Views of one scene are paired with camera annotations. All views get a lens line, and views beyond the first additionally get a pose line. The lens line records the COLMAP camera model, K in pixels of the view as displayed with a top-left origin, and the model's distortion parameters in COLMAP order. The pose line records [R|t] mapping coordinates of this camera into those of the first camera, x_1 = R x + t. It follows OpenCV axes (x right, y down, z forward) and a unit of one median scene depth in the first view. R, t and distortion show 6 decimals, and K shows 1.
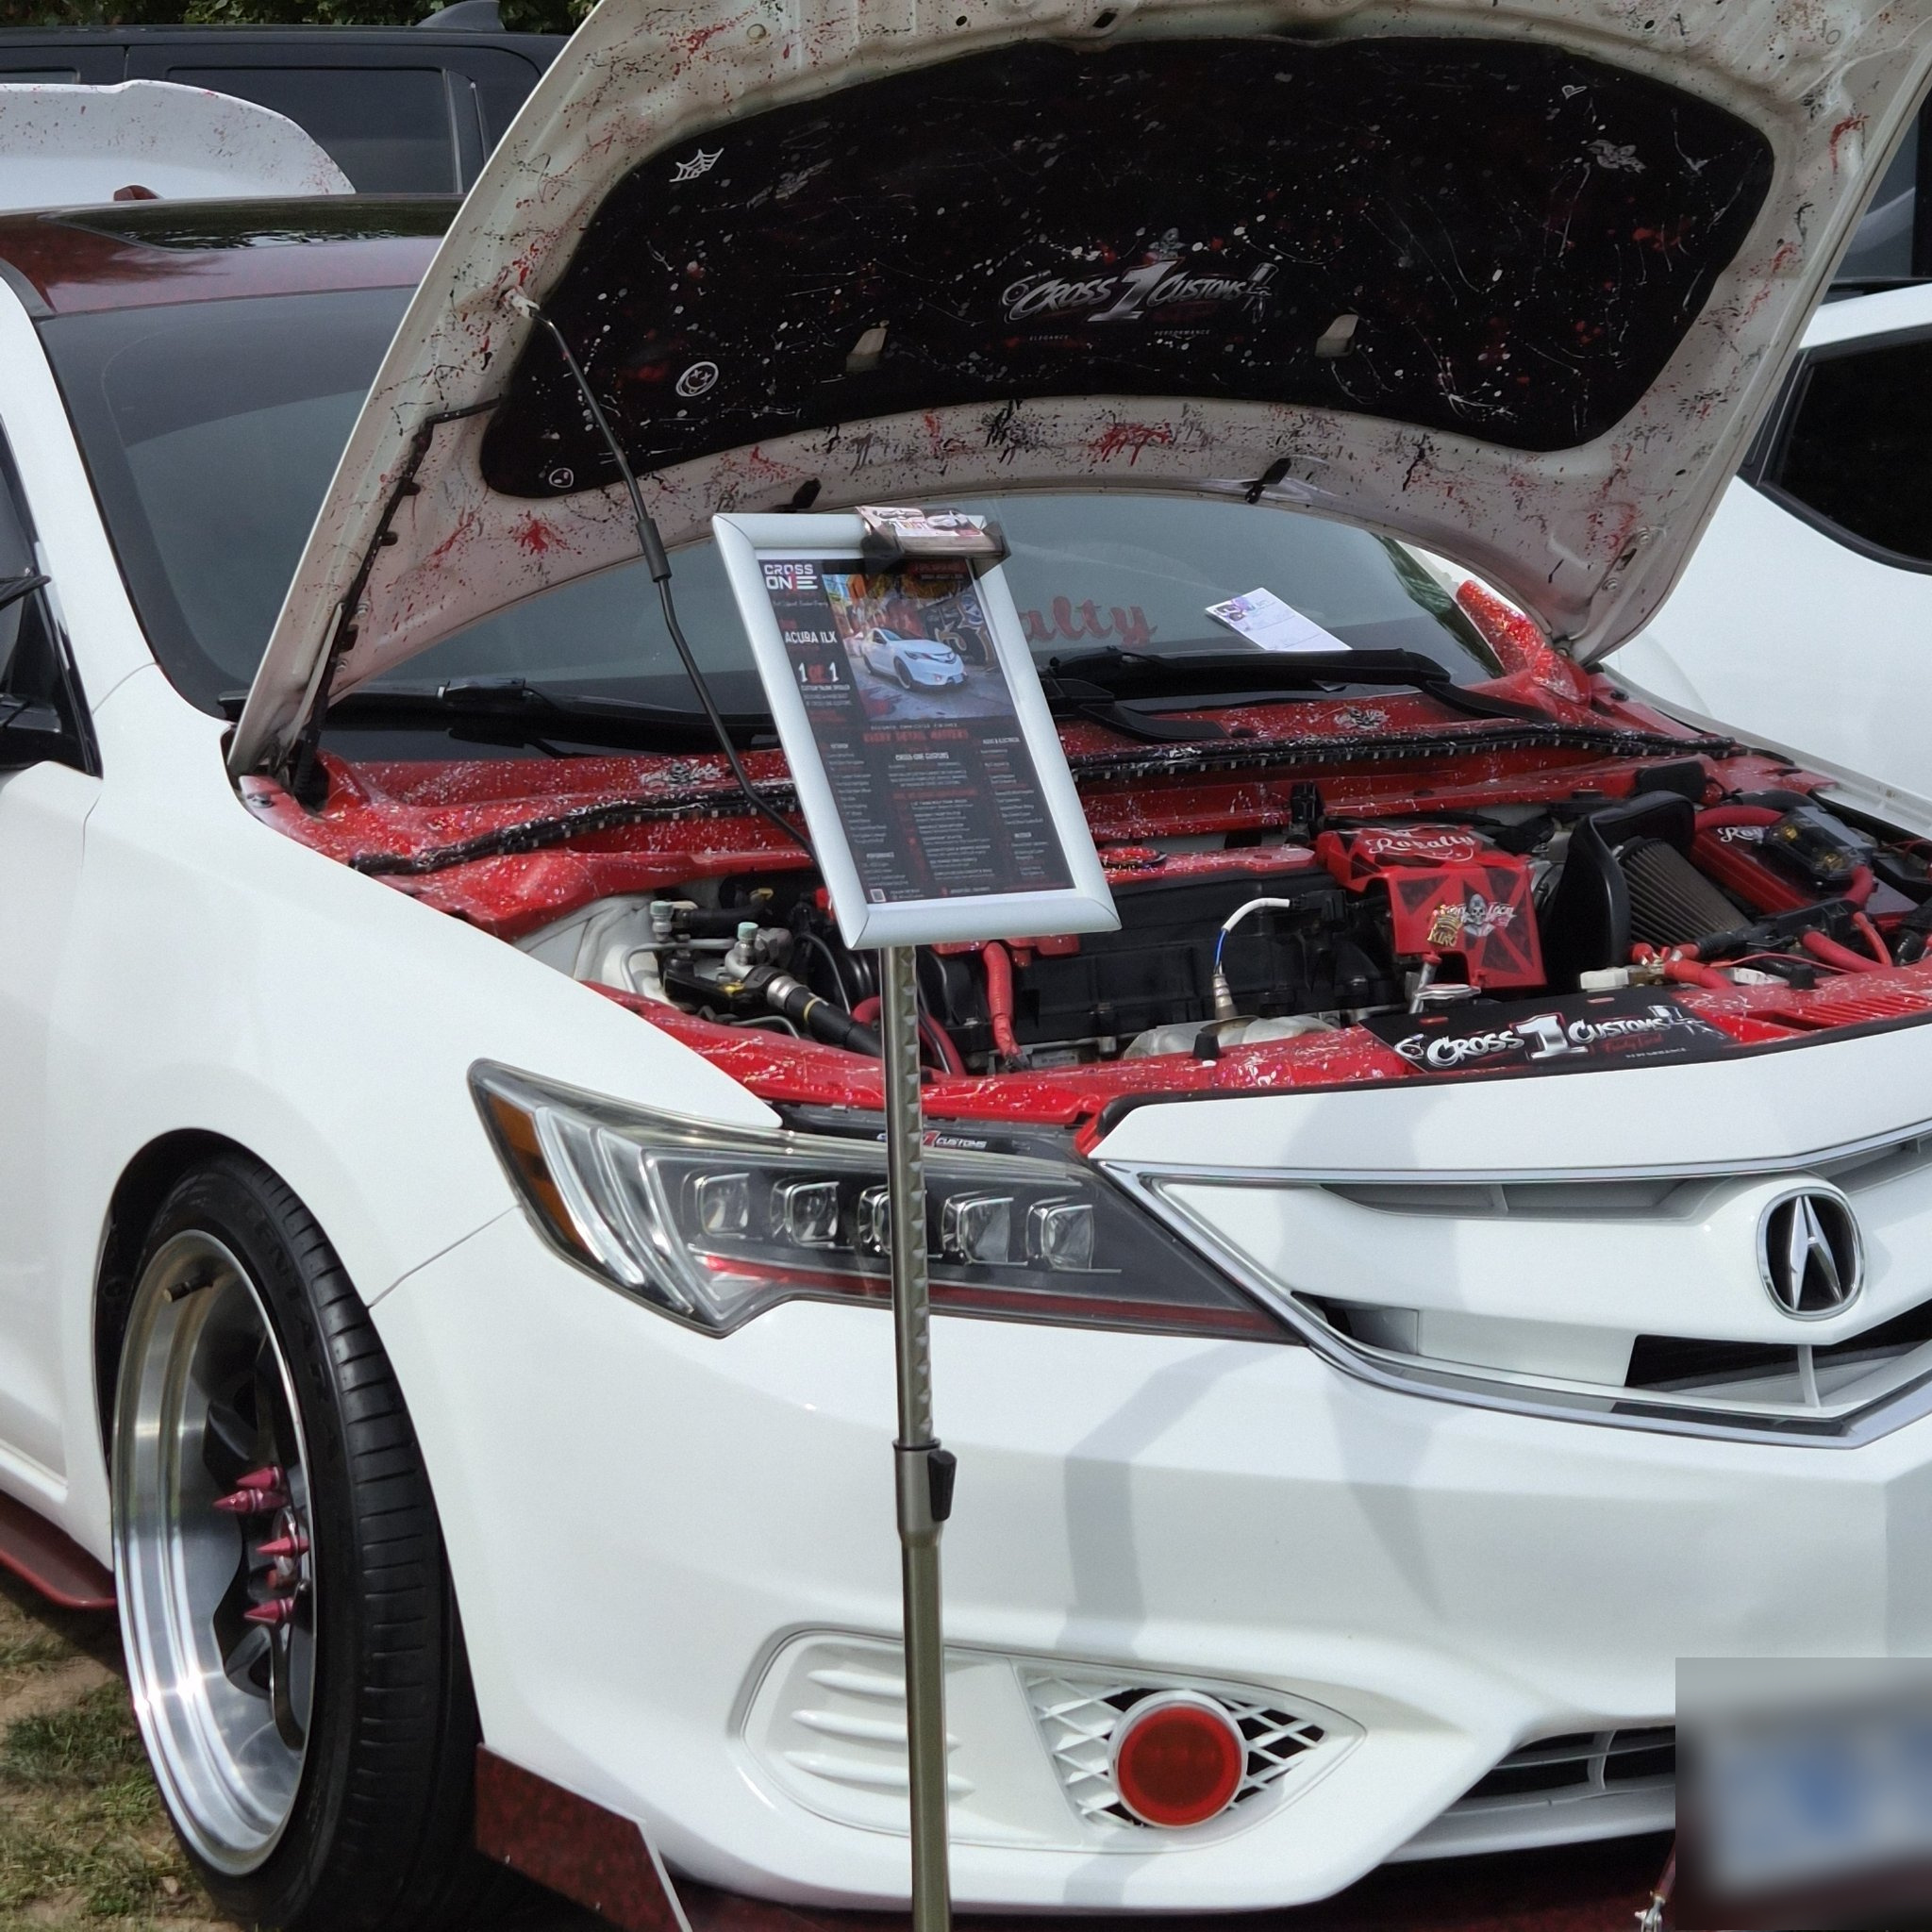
lens RADIAL K [[4985.9, 0, 965.0], [0, 4985.9, 961.6], [0, 0, 1]] dist [0.088912, 0.000000]
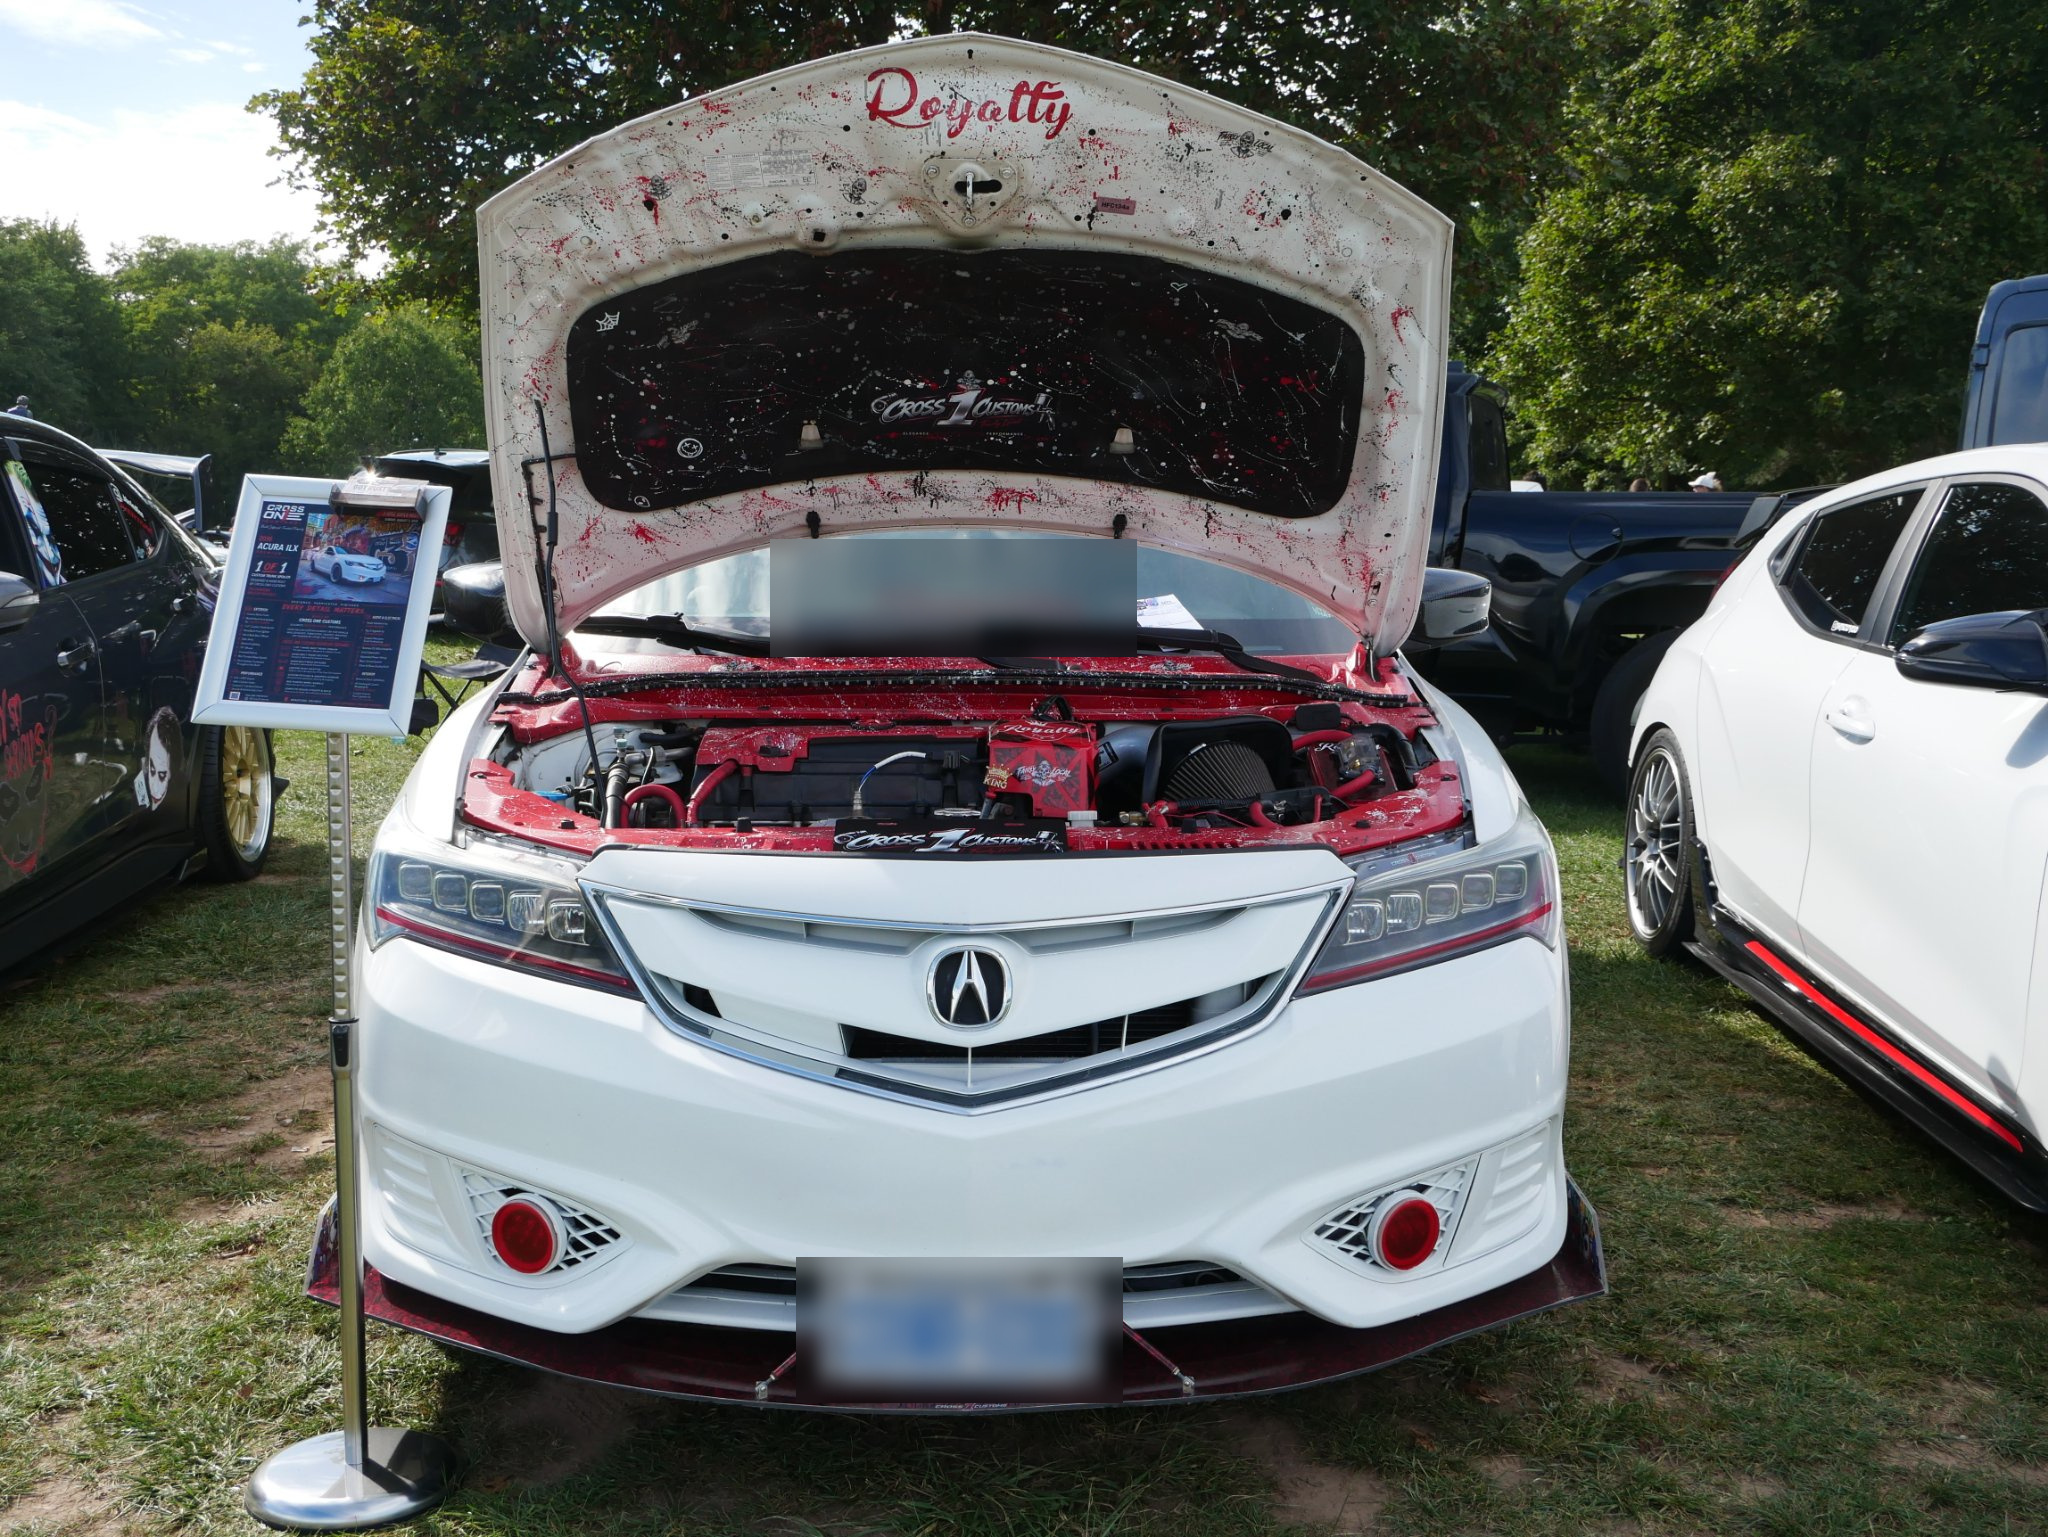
lens RADIAL K [[2091.4, 0, 1037.6], [0, 2091.4, 789.4], [0, 0, 1]] dist [-0.019661, 0.000000]
pose [[0.881055, 0.085909, -0.465147, 0.416691], [-0.092663, 0.995662, 0.008373, -0.009237], [0.463848, 0.035725, 0.885194, 0.370880]]
